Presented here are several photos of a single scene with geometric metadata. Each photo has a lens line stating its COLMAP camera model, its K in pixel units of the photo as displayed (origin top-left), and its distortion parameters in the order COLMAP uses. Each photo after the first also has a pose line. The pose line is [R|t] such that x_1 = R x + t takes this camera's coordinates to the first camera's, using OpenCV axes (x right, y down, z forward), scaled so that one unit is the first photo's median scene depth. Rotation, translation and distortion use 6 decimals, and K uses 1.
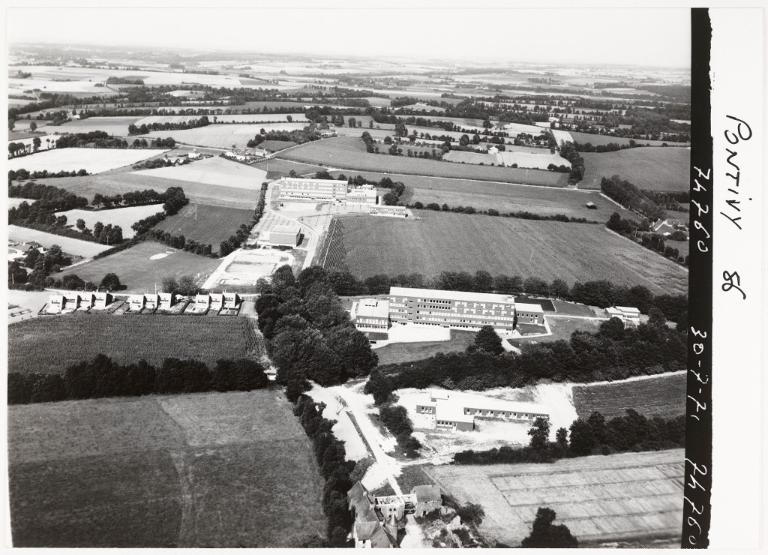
lens RADIAL K [[920.4, 0, 384.0], [0, 920.4, 277.5], [0, 0, 1]] dist [0.046136, -0.044826]
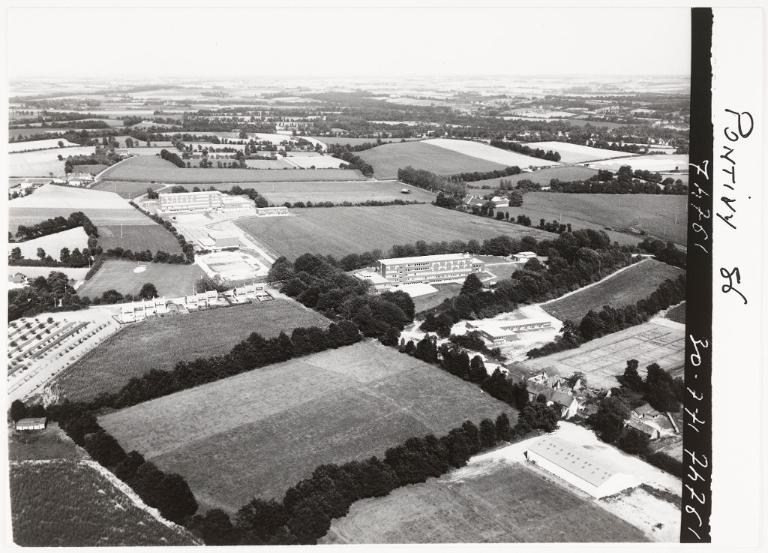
lens RADIAL K [[920.4, 0, 384.0], [0, 920.4, 276.5], [0, 0, 1]] dist [0.046136, -0.044826]
pose [[0.883391, -0.144166, 0.445910, -0.395459], [0.148861, 0.988550, 0.024697, 0.001503], [-0.444365, 0.044561, 0.894737, -0.108564]]
